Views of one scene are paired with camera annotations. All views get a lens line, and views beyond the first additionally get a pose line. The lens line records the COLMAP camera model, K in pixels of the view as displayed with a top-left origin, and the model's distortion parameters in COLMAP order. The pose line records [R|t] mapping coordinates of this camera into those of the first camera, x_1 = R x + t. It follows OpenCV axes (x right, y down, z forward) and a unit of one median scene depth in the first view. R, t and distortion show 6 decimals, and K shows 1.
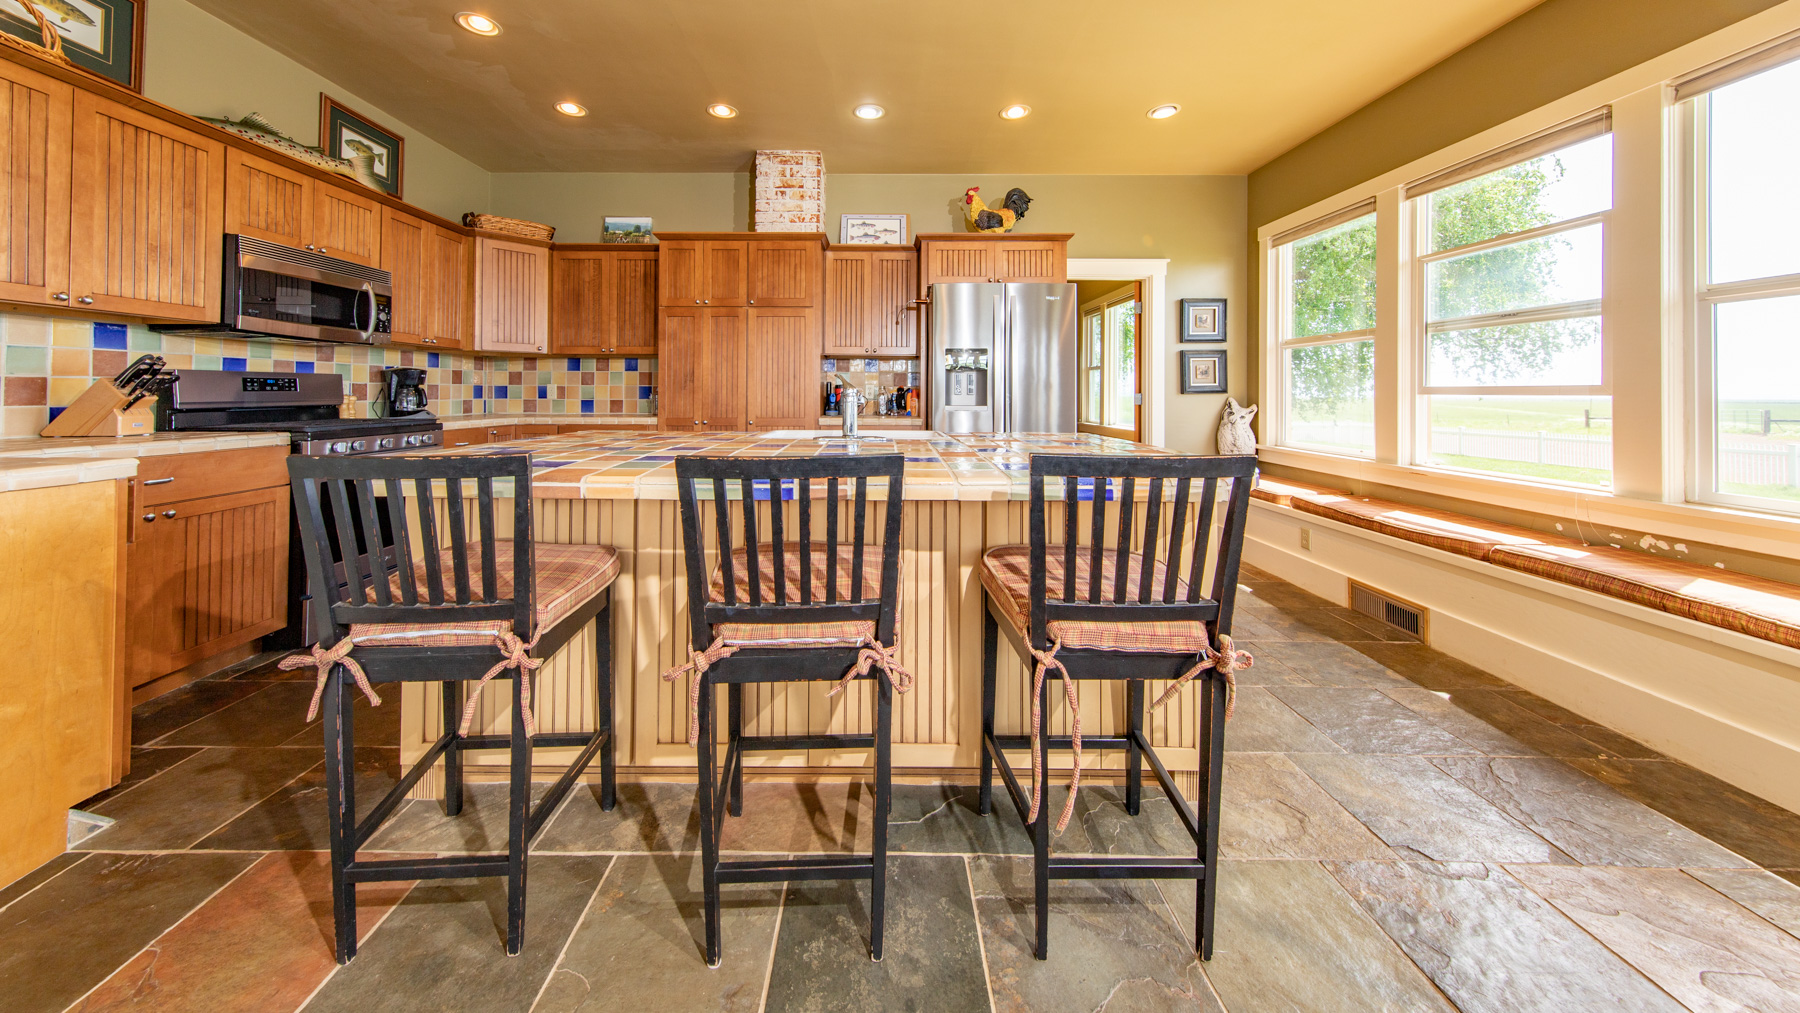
lens RADIAL K [[555.4, 0, 900.0], [0, 555.4, 506.5], [0, 0, 1]] dist [-0.000480, -0.000052]
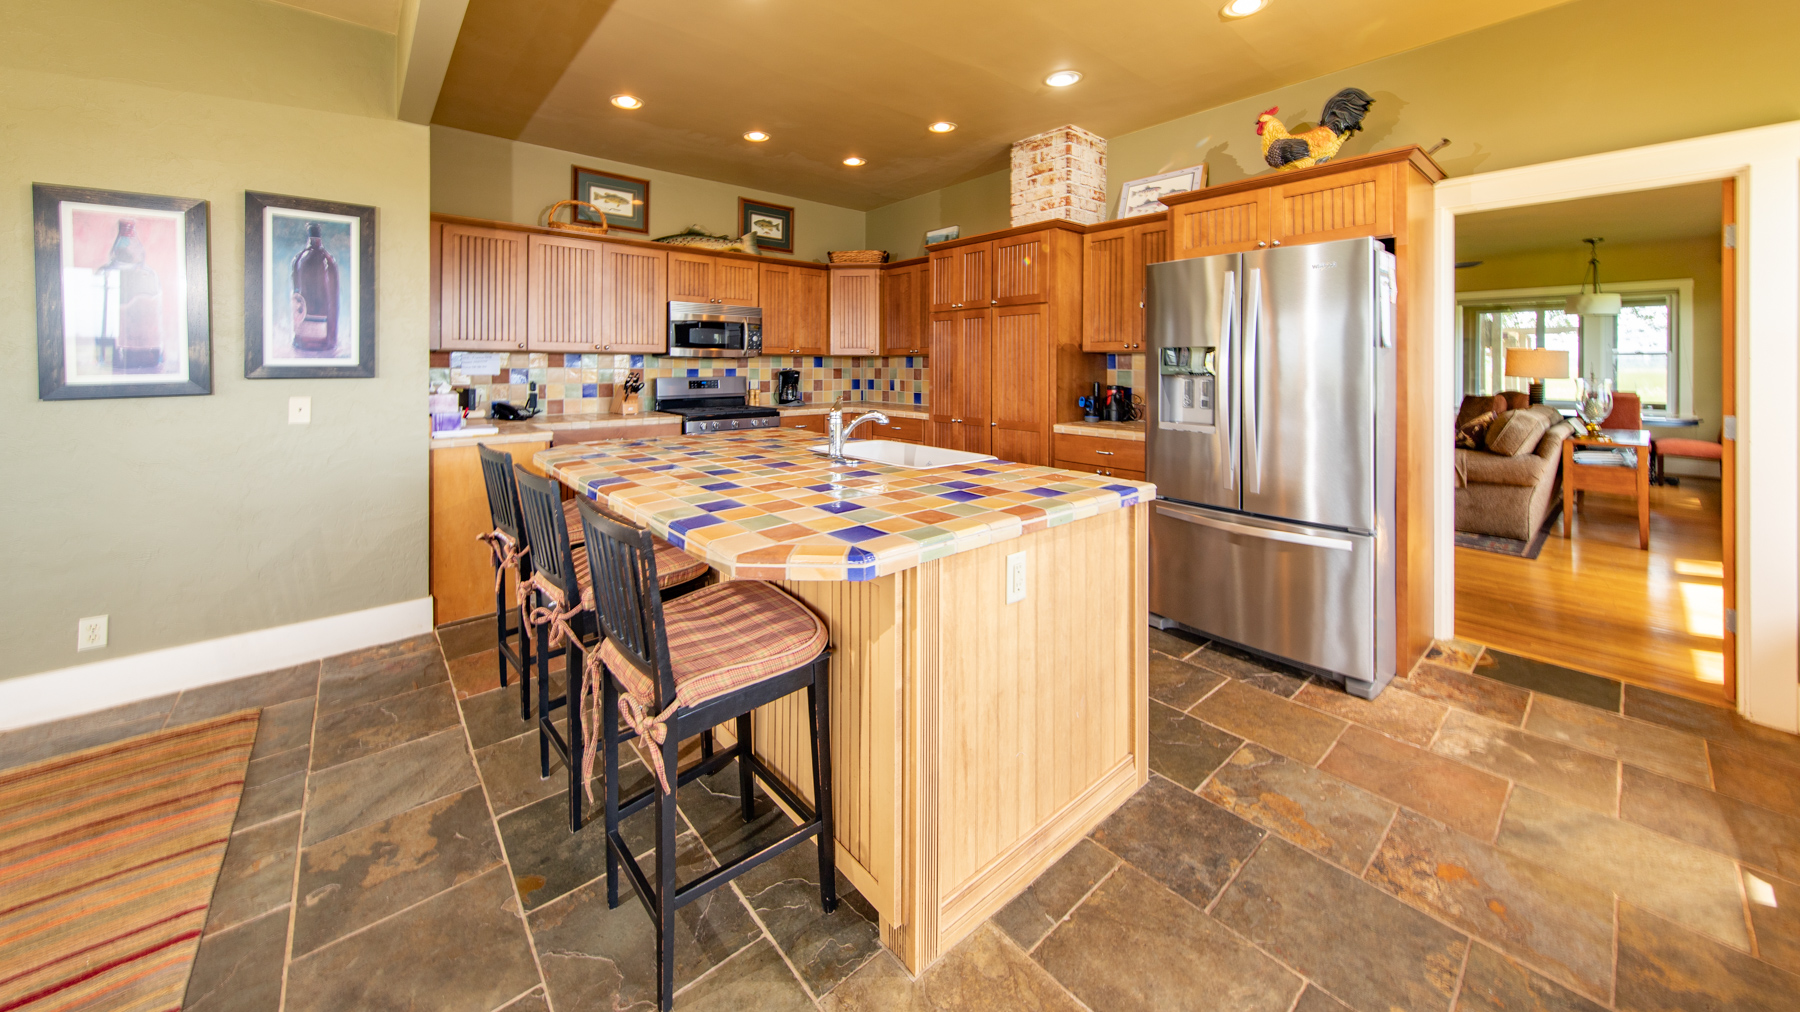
lens RADIAL K [[623.1, 0, 900.0], [0, 623.1, 506.0], [0, 0, 1]] dist [-0.000055, -0.000031]
pose [[0.647150, 0.166648, -0.743926, 0.504735], [-0.152895, 0.984361, 0.087502, -0.087125], [0.746873, 0.057116, 0.662509, 0.173827]]
